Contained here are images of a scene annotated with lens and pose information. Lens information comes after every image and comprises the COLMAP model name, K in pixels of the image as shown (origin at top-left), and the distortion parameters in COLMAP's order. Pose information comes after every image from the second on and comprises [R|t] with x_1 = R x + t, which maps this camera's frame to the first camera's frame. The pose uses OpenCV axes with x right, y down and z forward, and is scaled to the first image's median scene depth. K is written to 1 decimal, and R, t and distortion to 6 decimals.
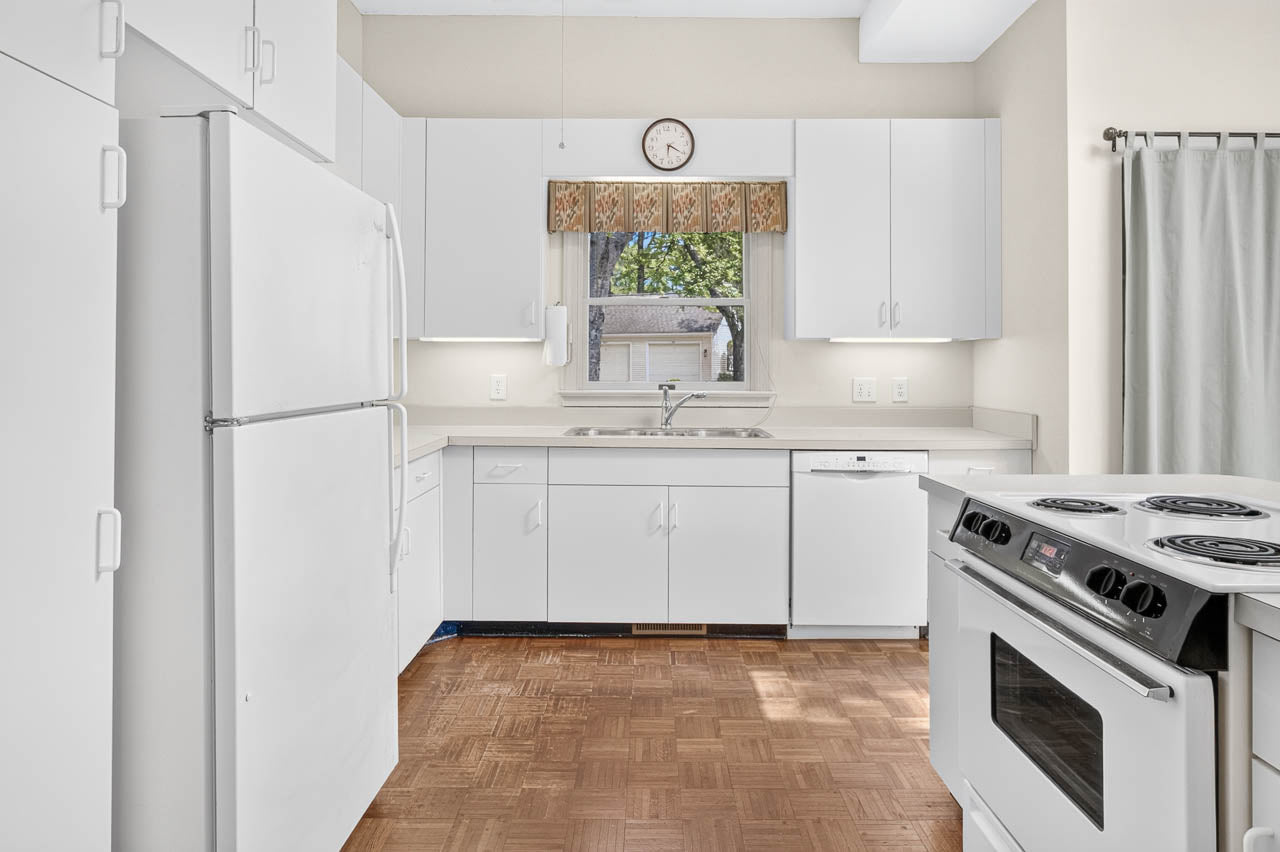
lens RADIAL K [[755.2, 0, 640.0], [0, 755.2, 426.0], [0, 0, 1]] dist [0.000126, 0.000446]
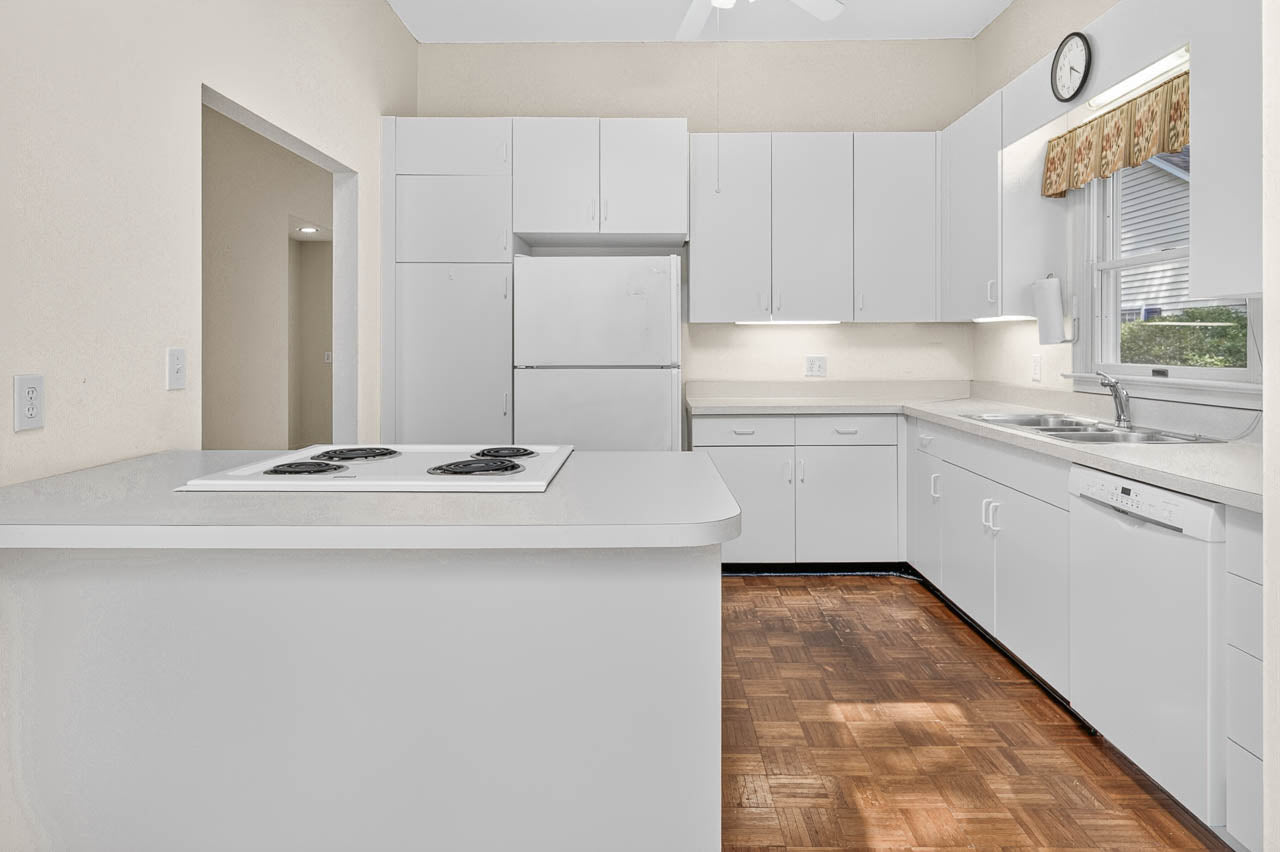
lens RADIAL K [[755.2, 0, 640.0], [0, 755.2, 426.0], [0, 0, 1]] dist [0.000126, 0.000446]
pose [[-0.011249, 0.106349, -0.994265, 0.972164], [-0.070604, 0.991762, 0.106880, -0.052561], [0.997441, 0.071402, -0.003648, 0.628828]]
